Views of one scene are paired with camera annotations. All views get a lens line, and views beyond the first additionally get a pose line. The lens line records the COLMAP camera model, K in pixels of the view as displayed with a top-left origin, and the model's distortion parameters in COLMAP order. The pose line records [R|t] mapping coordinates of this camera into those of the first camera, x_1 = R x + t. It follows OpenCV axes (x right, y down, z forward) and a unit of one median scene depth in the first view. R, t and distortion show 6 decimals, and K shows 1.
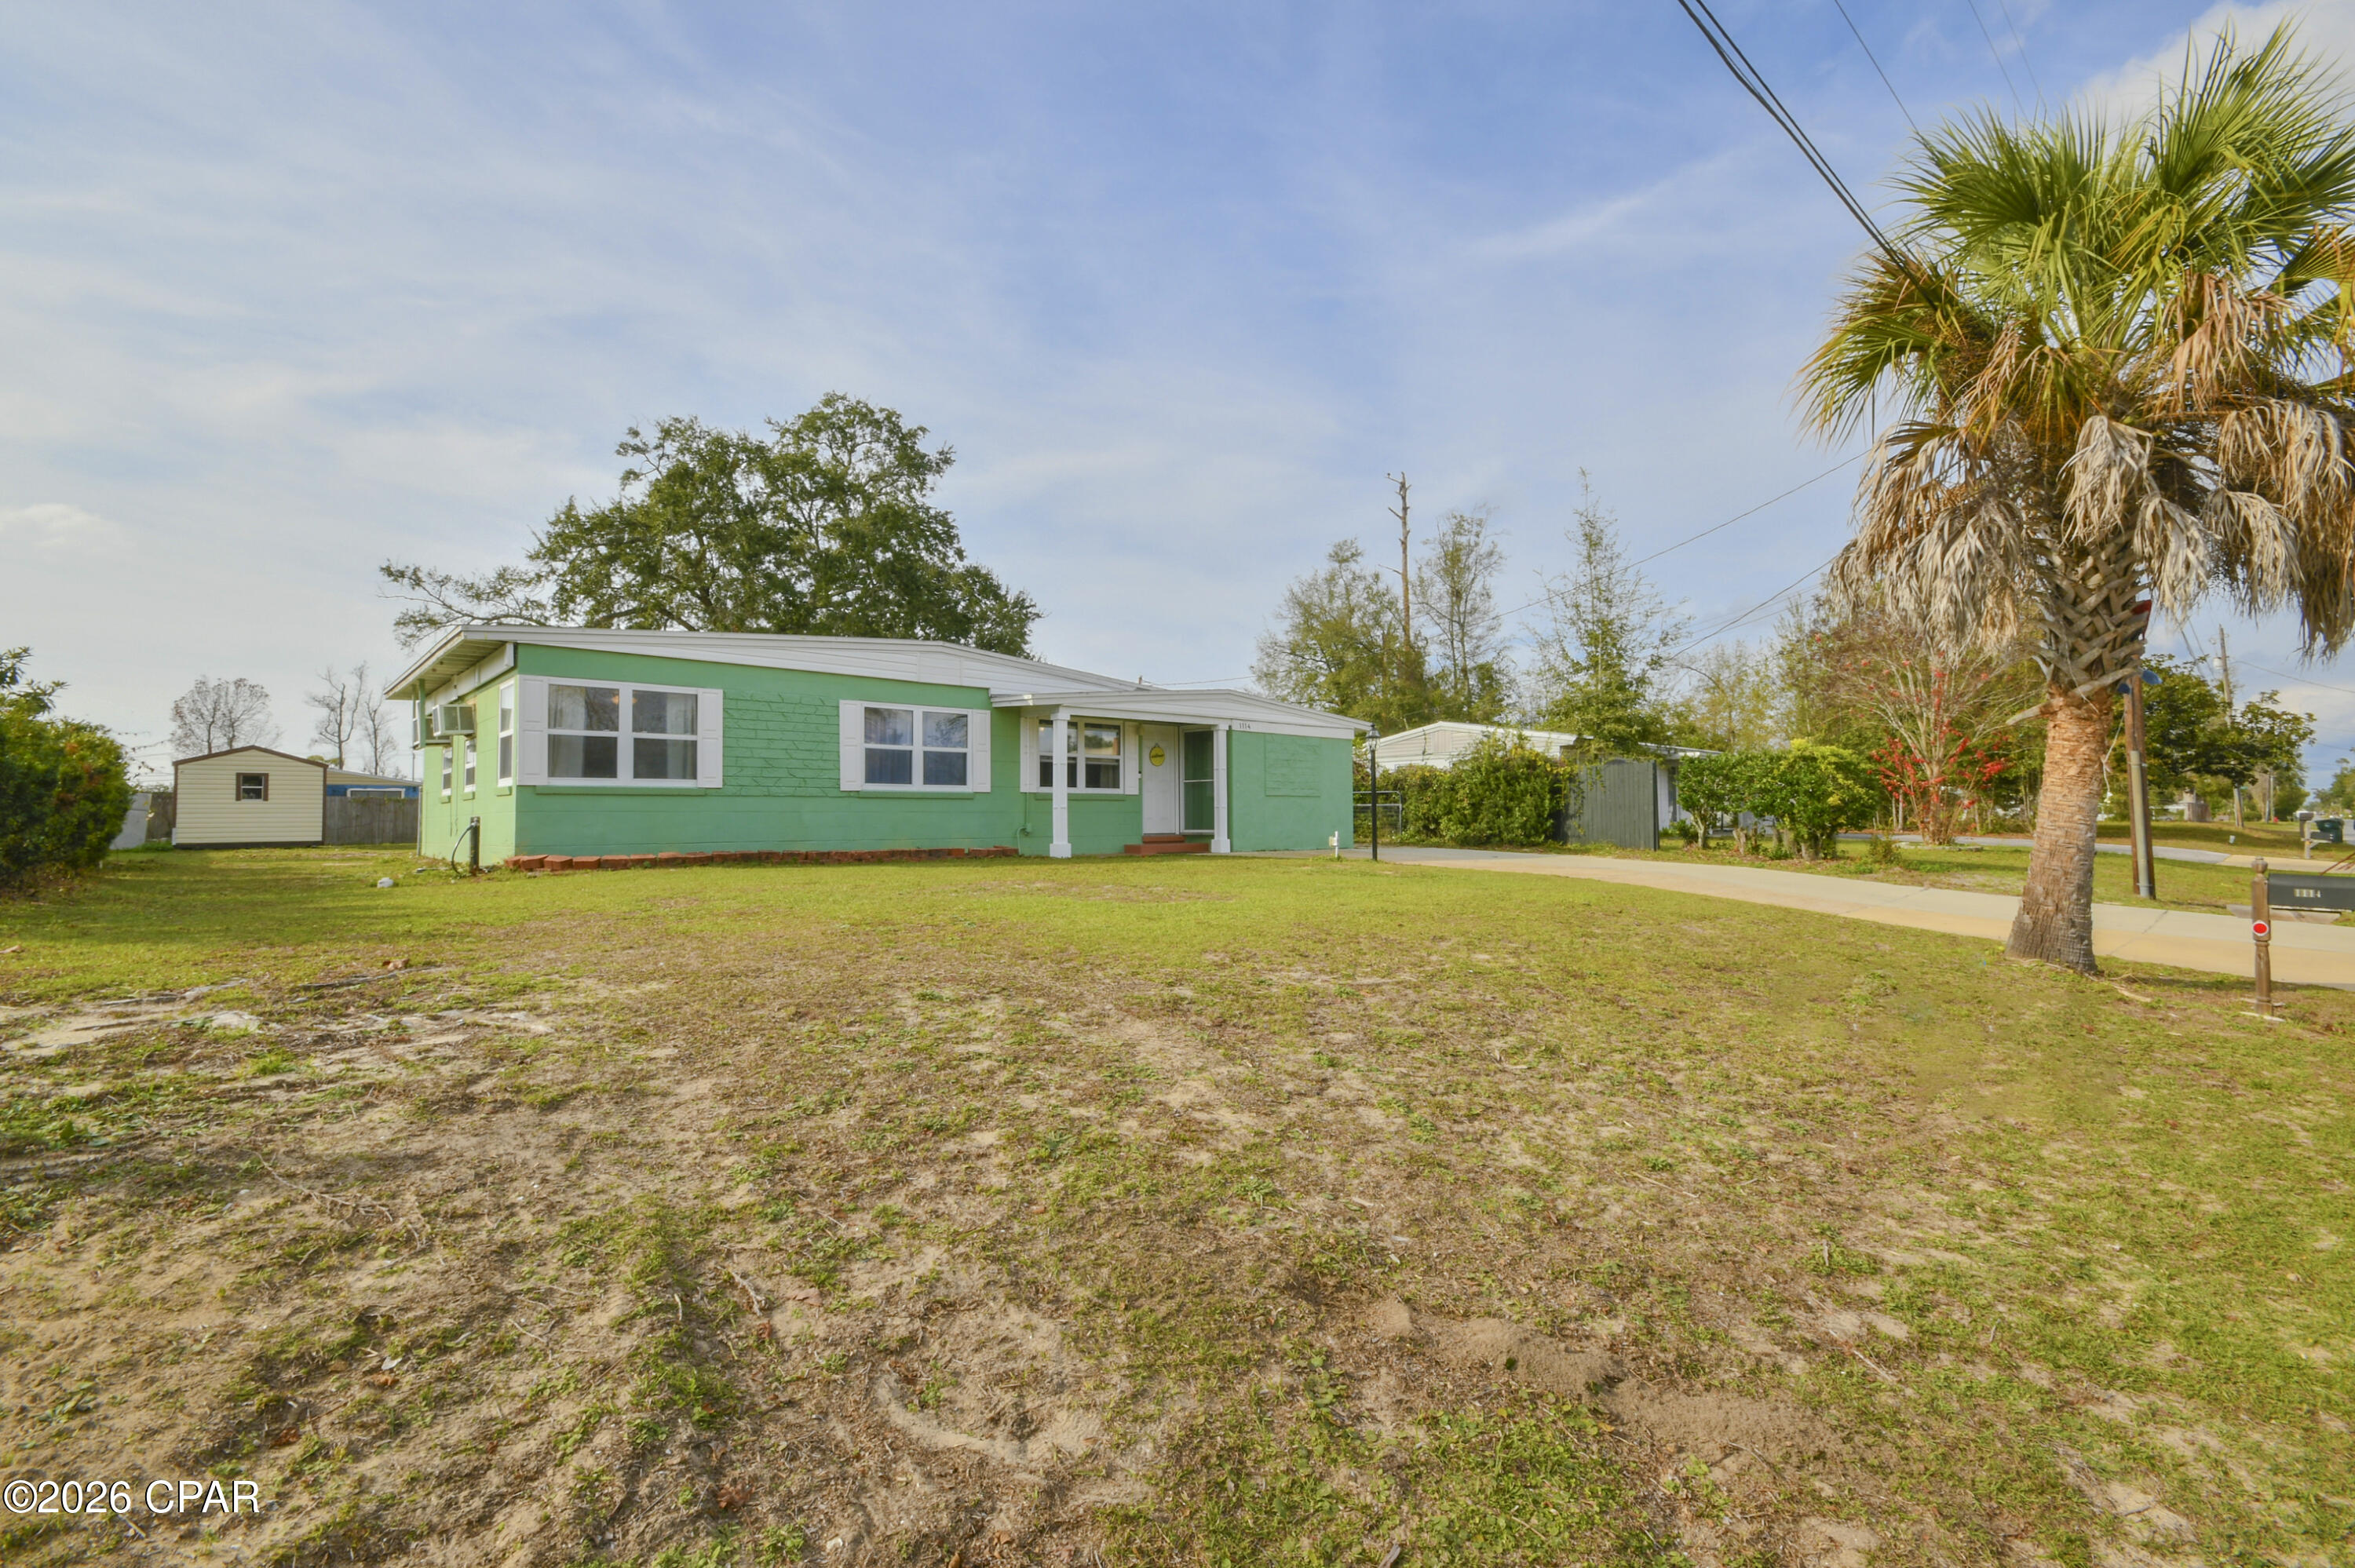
lens RADIAL K [[1044.7, 0, 1173.9], [0, 1044.7, 781.0], [0, 0, 1]] dist [0.001819, -0.000031]
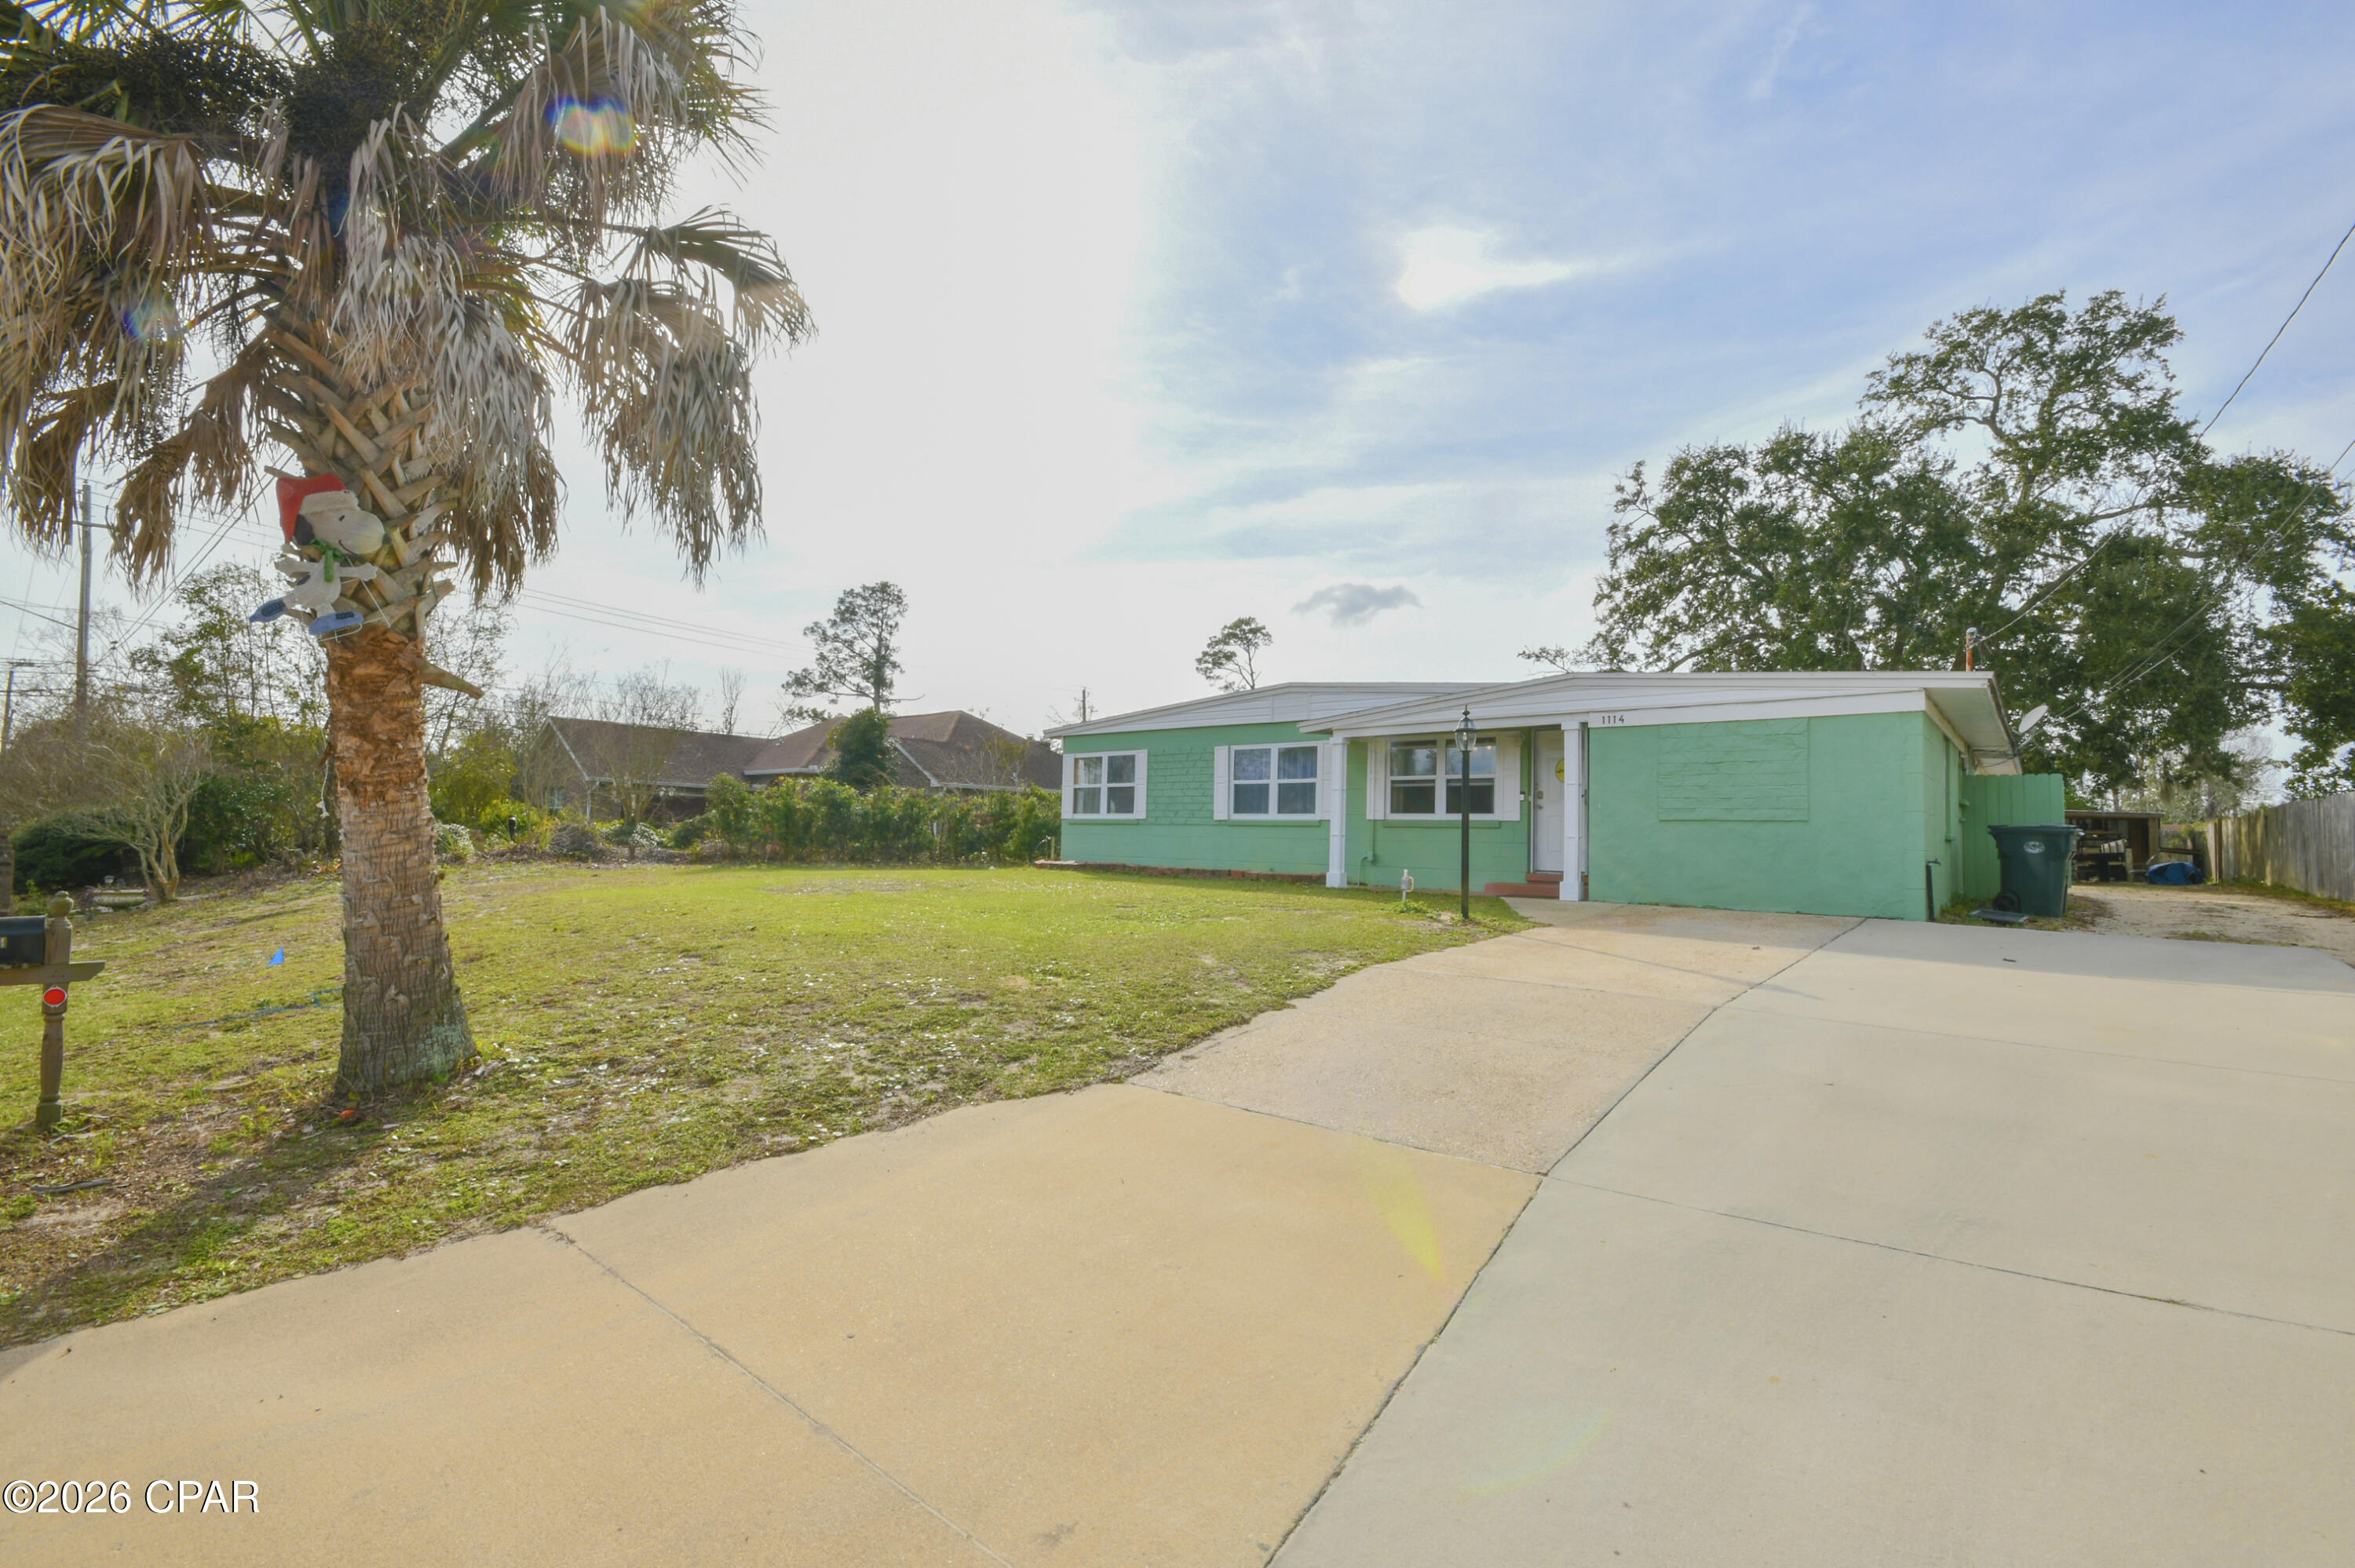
lens RADIAL K [[1024.9, 0, 1188.4], [0, 1024.9, 784.1], [0, 0, 1]] dist [0.018401, -0.016843]
pose [[0.138295, -0.045027, -0.989367, 0.491678], [0.014032, 0.998955, -0.043502, 0.010820], [0.990292, -0.007867, 0.138782, 0.443074]]
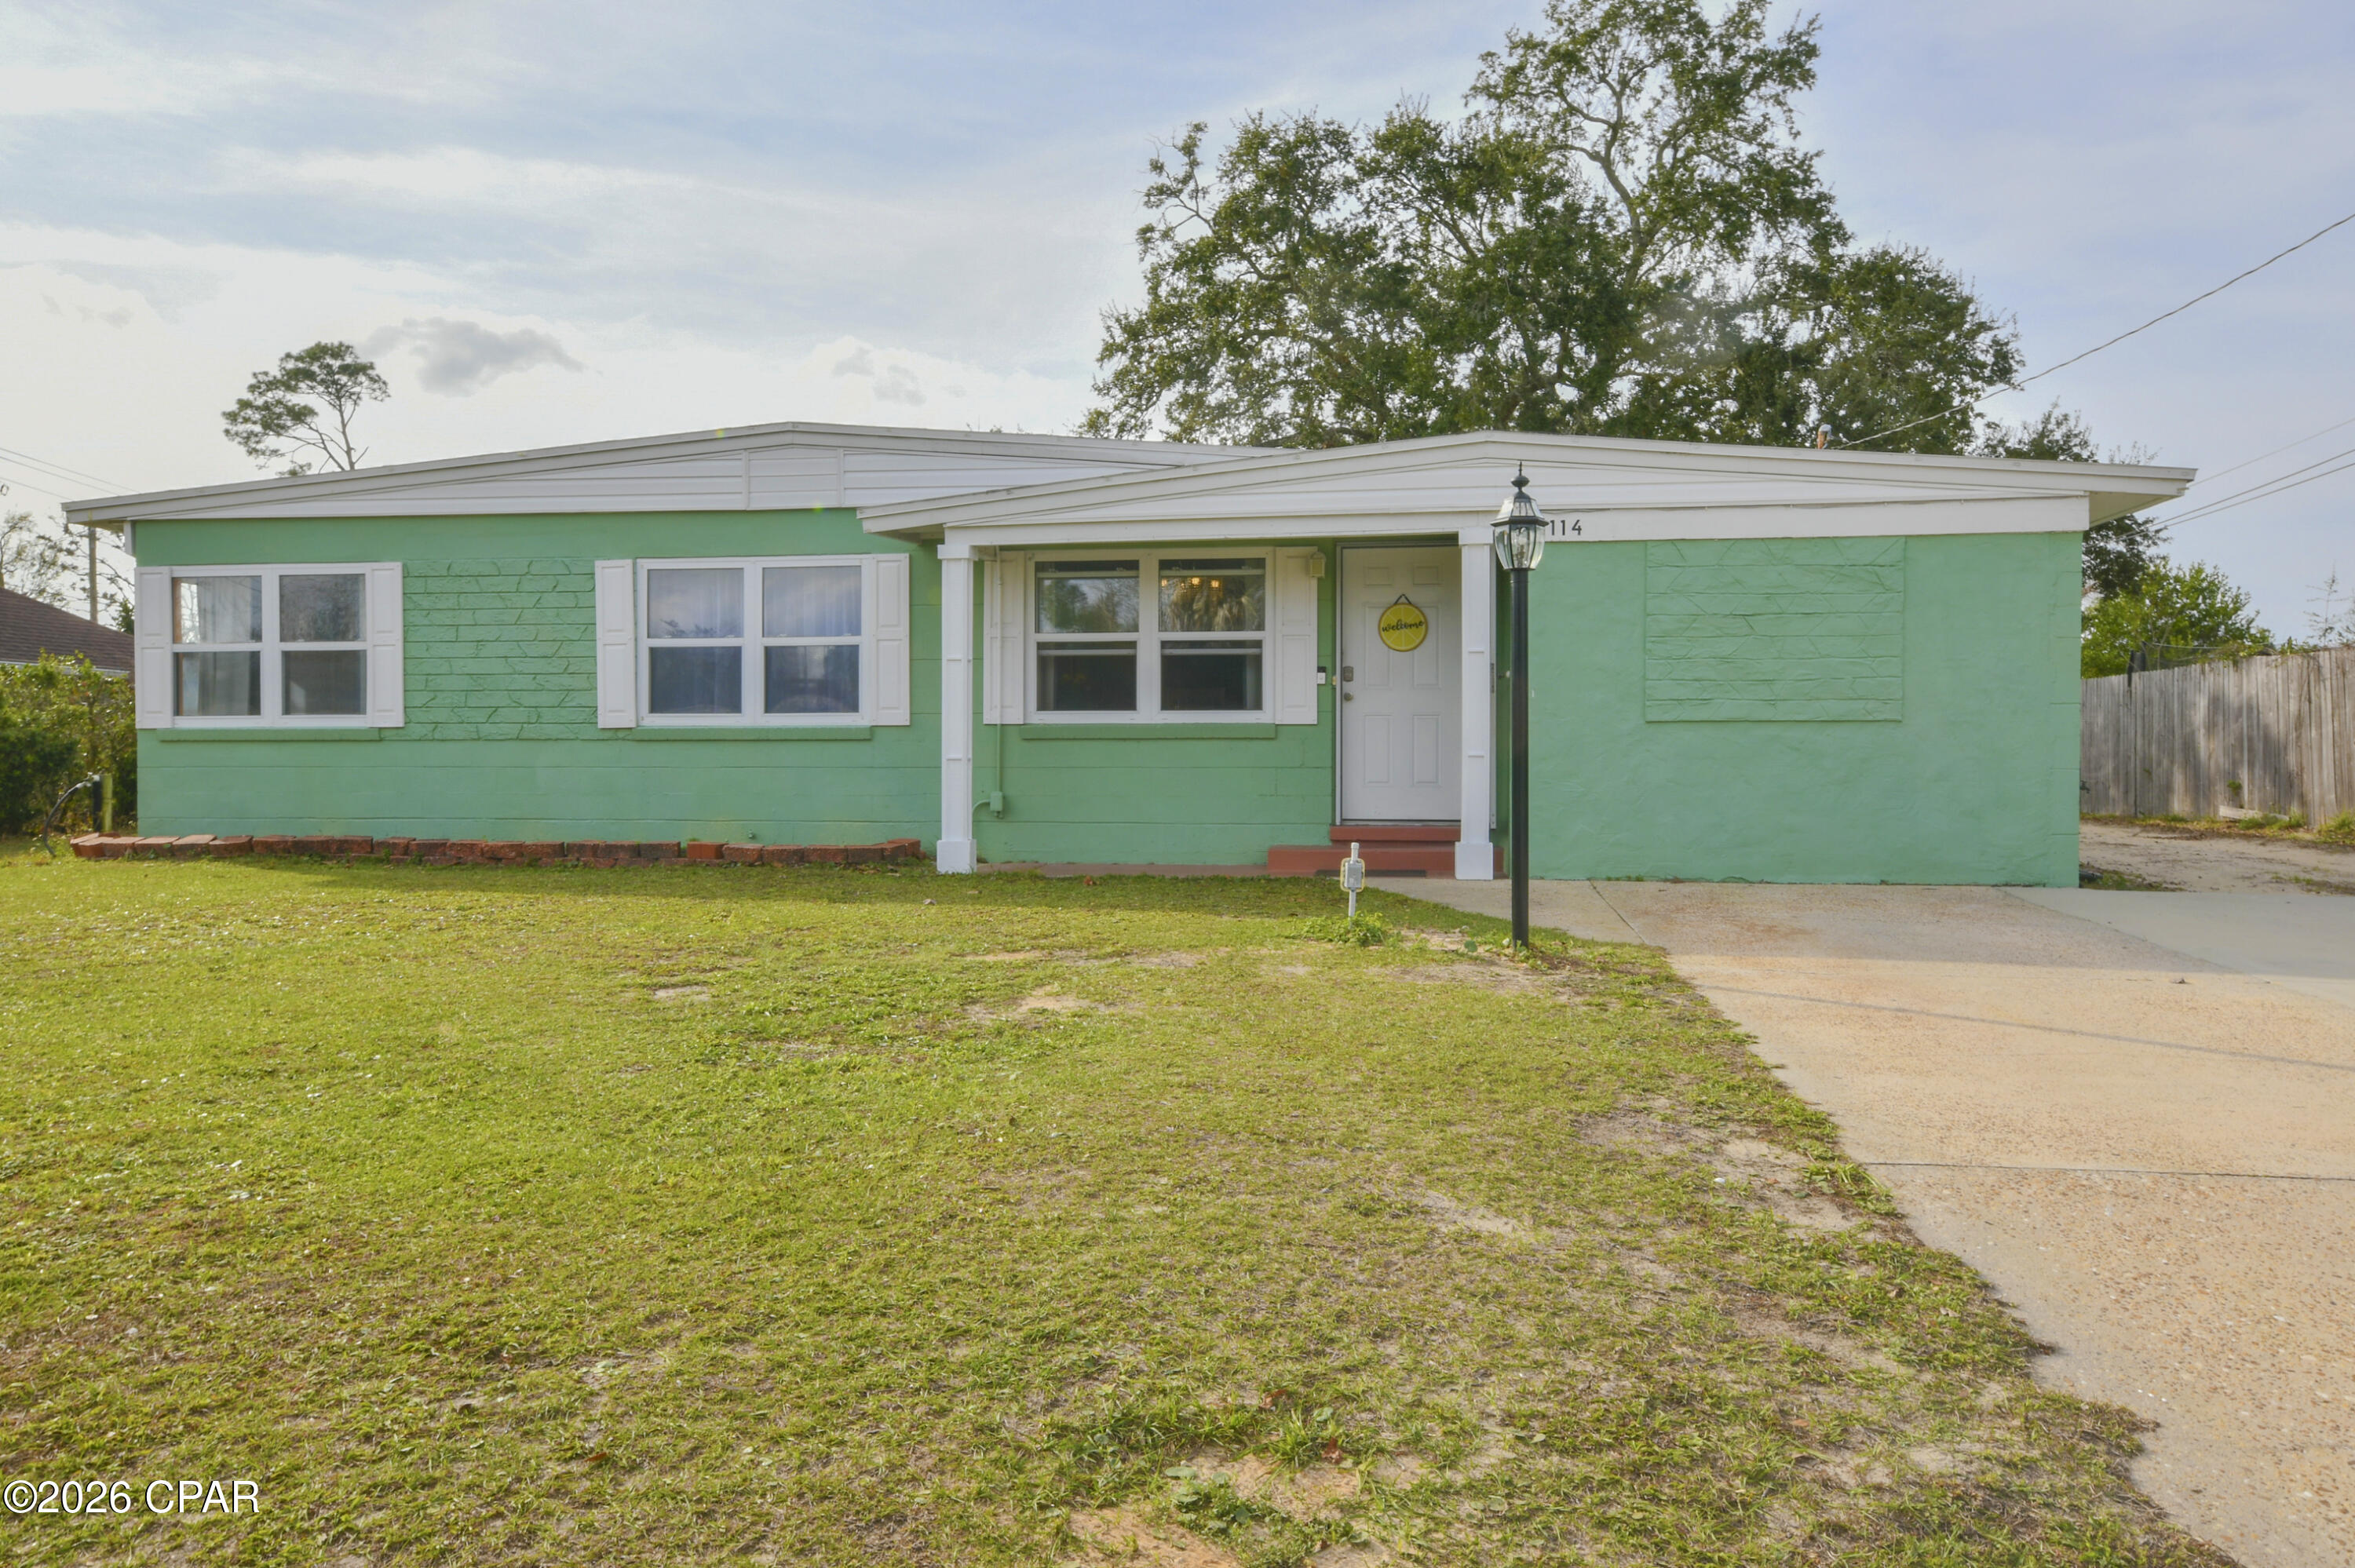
lens RADIAL K [[1627.4, 0, 1177.5], [0, 1627.4, 784.0], [0, 0, 1]] dist [-0.001383, 0.022934]
pose [[0.636972, 0.015625, -0.770729, 0.291361], [0.024717, 0.998867, 0.040677, 0.006224], [0.770491, -0.044960, 0.635863, 0.383221]]
